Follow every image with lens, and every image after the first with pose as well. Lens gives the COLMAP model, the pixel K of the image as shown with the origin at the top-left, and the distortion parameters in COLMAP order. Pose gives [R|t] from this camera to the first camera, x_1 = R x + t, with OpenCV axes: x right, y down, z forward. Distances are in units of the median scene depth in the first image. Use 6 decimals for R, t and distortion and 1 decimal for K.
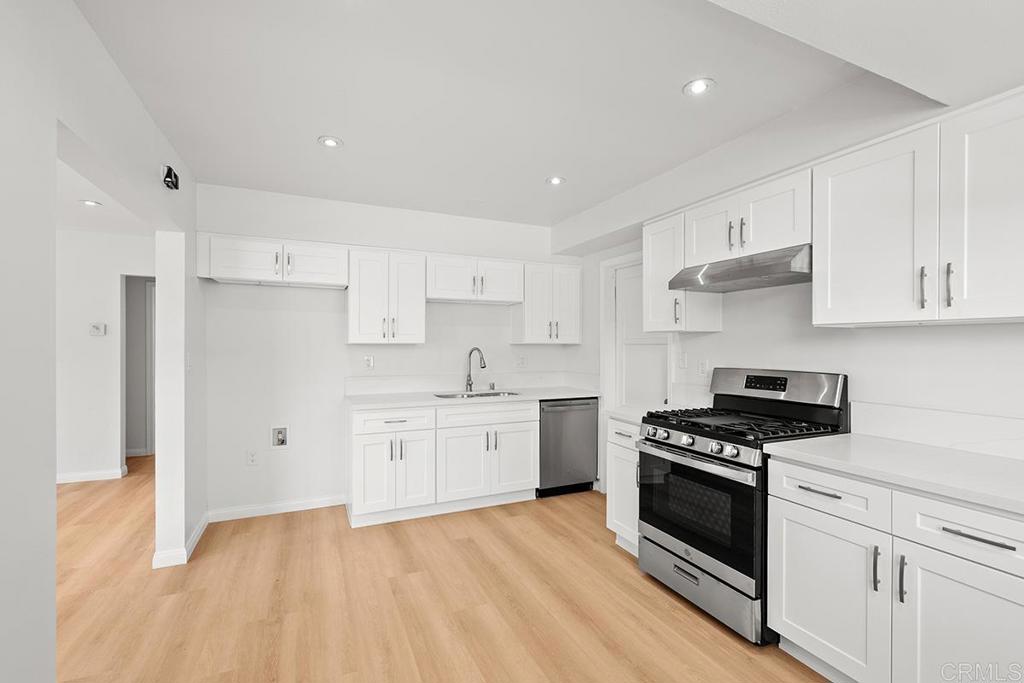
lens RADIAL K [[443.5, 0, 512.4], [0, 443.5, 347.2], [0, 0, 1]] dist [-0.001776, -0.000261]
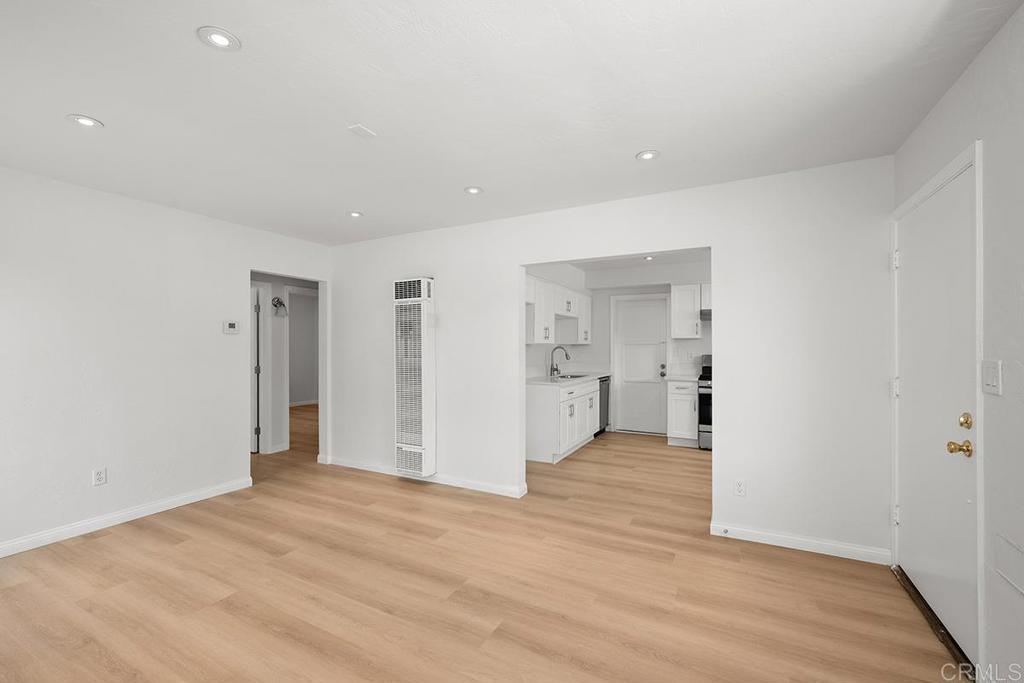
lens RADIAL K [[425.5, 0, 511.7], [0, 425.5, 347.1], [0, 0, 1]] dist [-0.000942, 0.000052]
pose [[0.792963, -0.002297, 0.609266, -1.381380], [0.004341, 0.999989, -0.001880, 0.005692], [-0.609255, 0.004136, 0.792964, -0.076354]]
